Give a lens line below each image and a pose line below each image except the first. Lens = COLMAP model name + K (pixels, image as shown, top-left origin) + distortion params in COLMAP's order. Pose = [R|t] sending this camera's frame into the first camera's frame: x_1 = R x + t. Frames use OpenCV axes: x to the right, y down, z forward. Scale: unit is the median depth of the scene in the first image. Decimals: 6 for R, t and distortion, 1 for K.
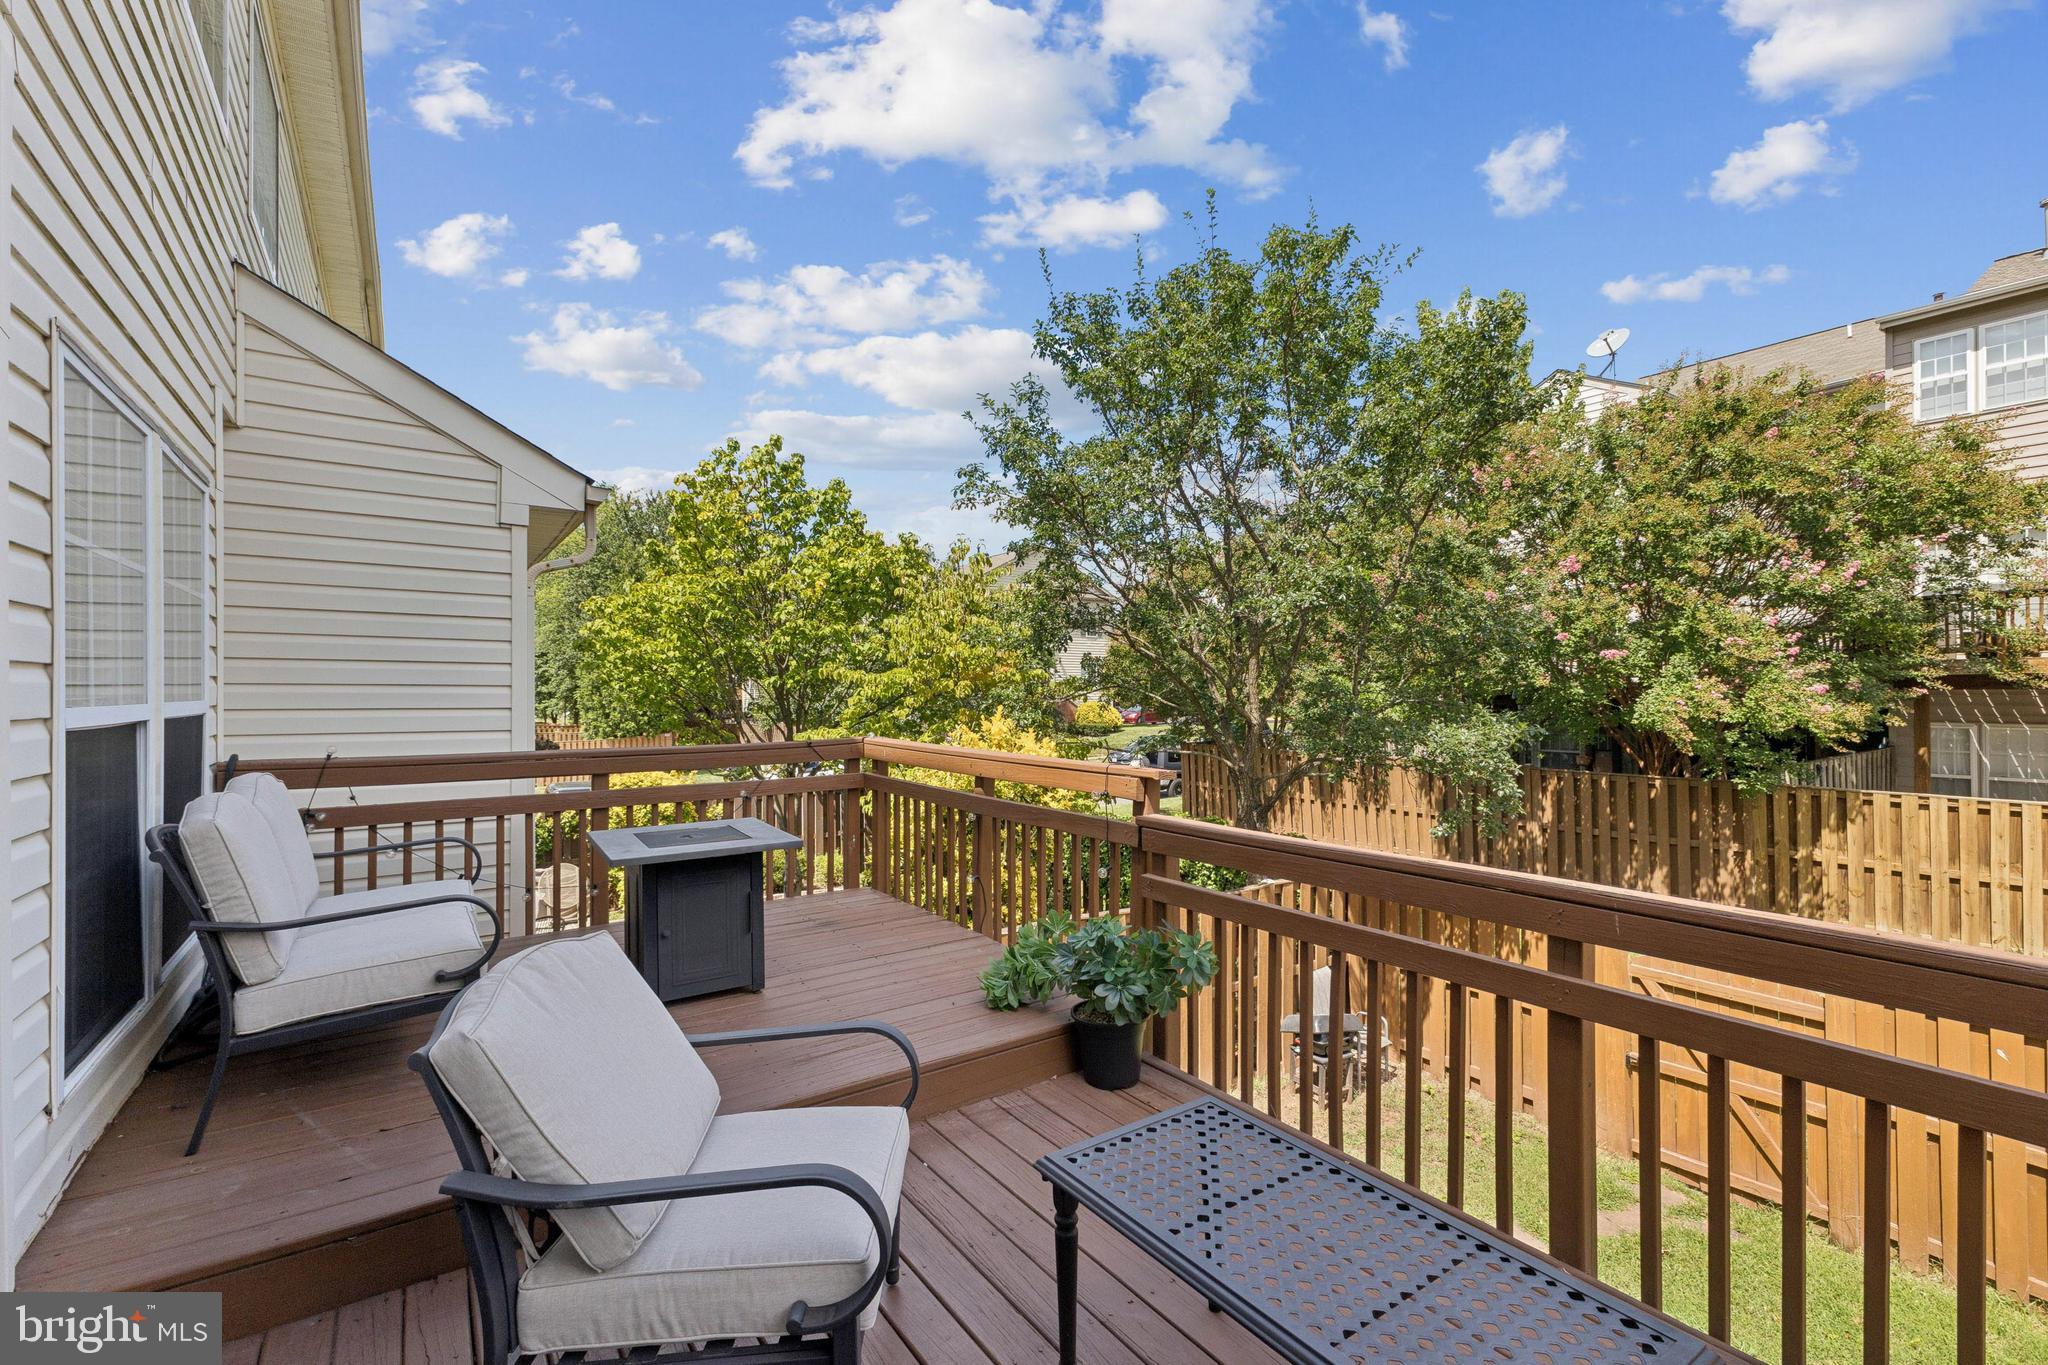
lens RADIAL K [[906.1, 0, 1032.8], [0, 906.1, 690.8], [0, 0, 1]] dist [0.016283, -0.002069]
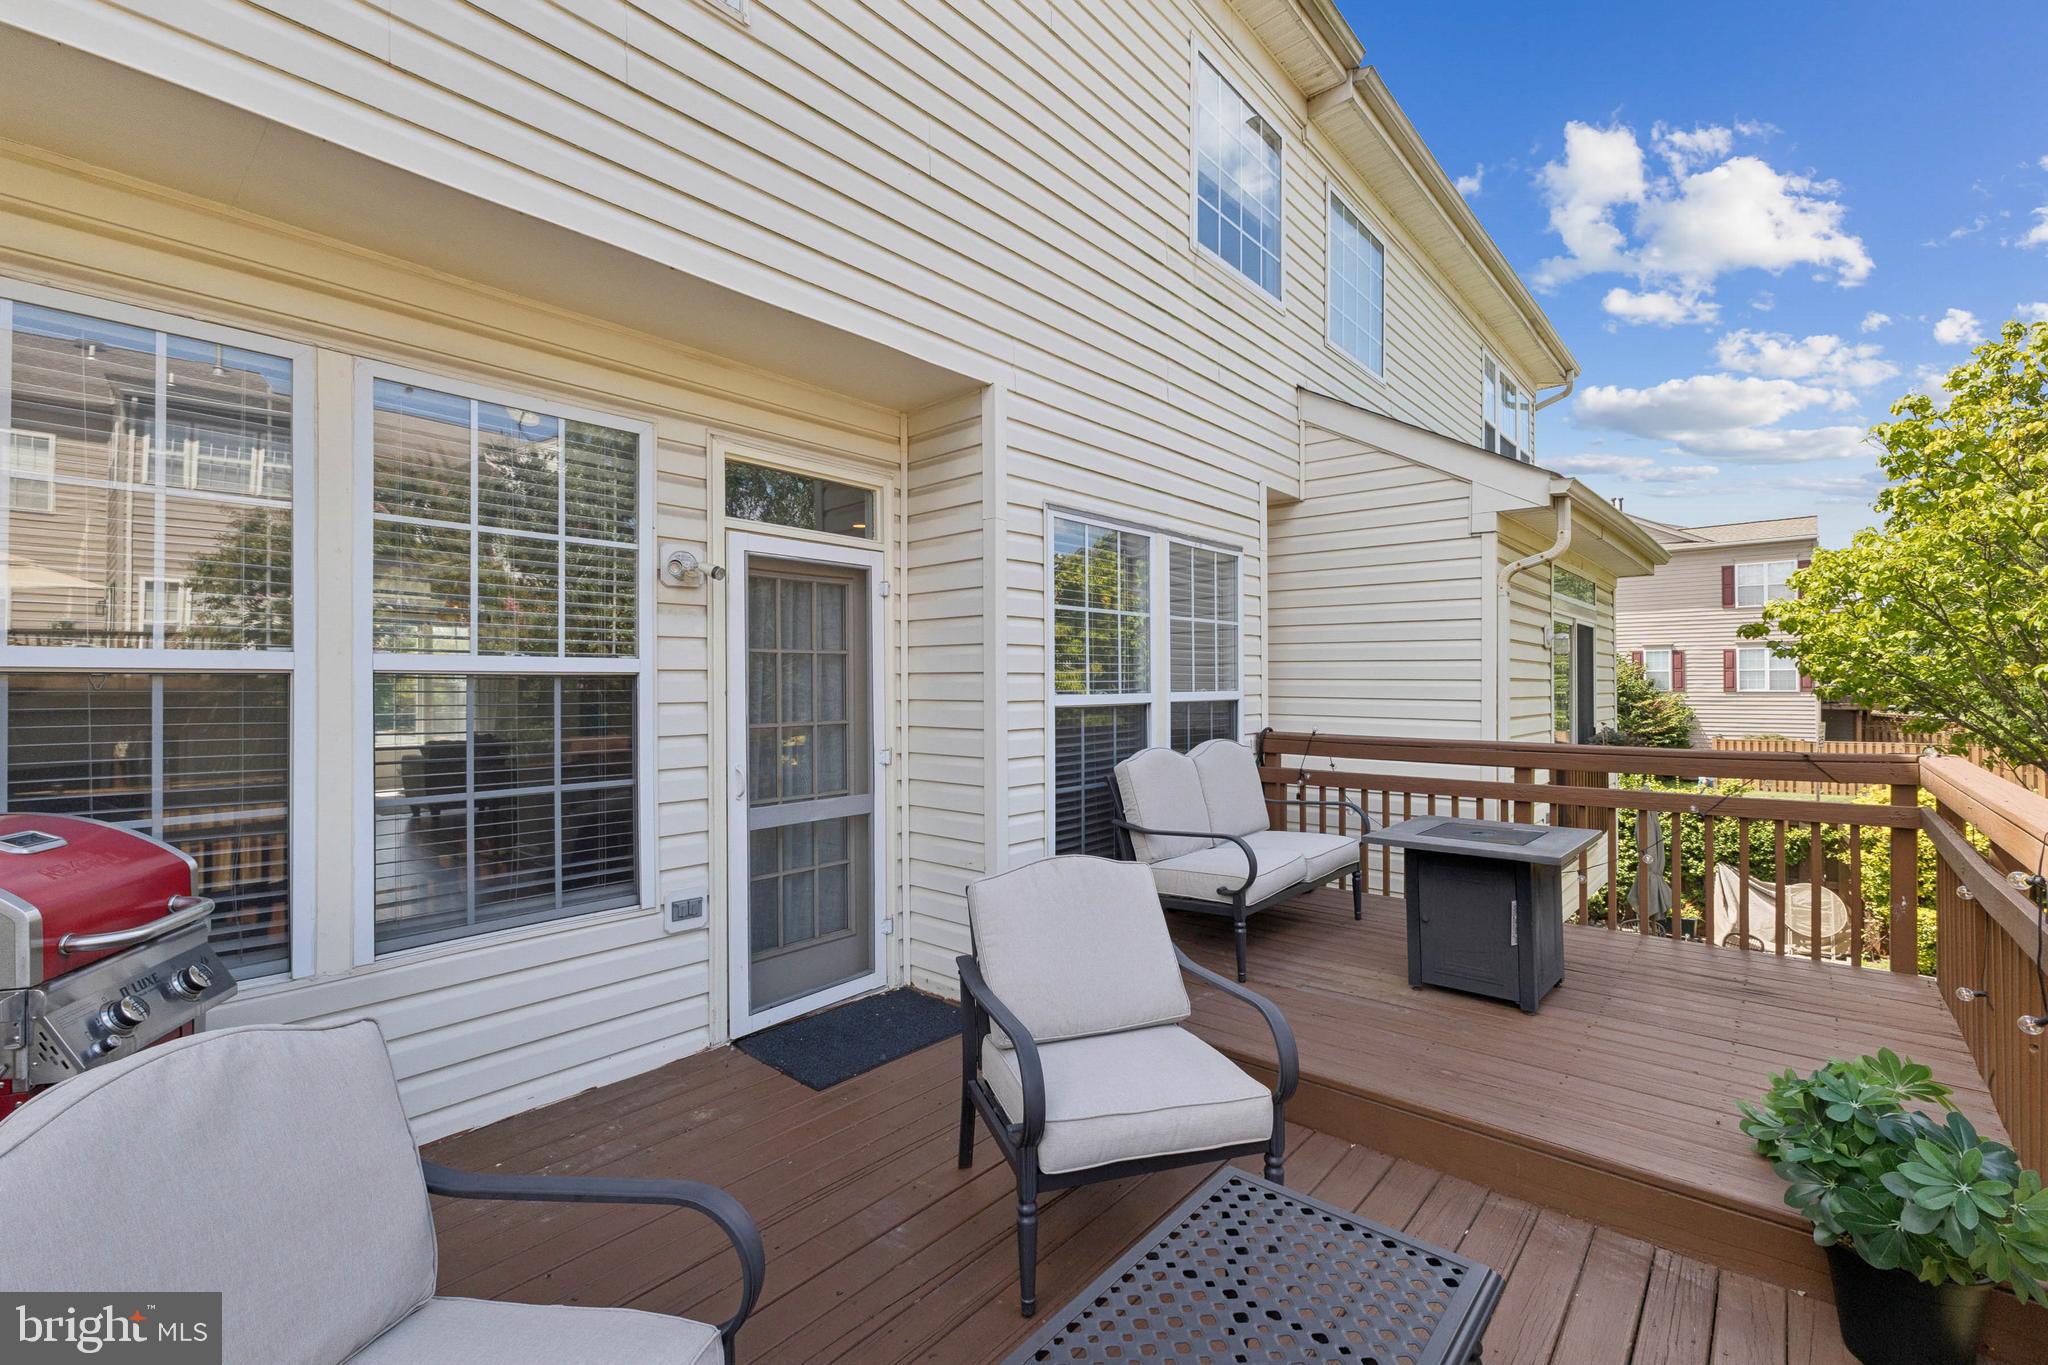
lens RADIAL K [[906.1, 0, 1033.5], [0, 906.1, 676.2], [0, 0, 1]] dist [0.016283, -0.002069]
pose [[0.243496, -0.003780, -0.969894, 0.408365], [0.000499, 0.999993, -0.003772, -0.007294], [0.969902, 0.000434, 0.243496, 0.244854]]
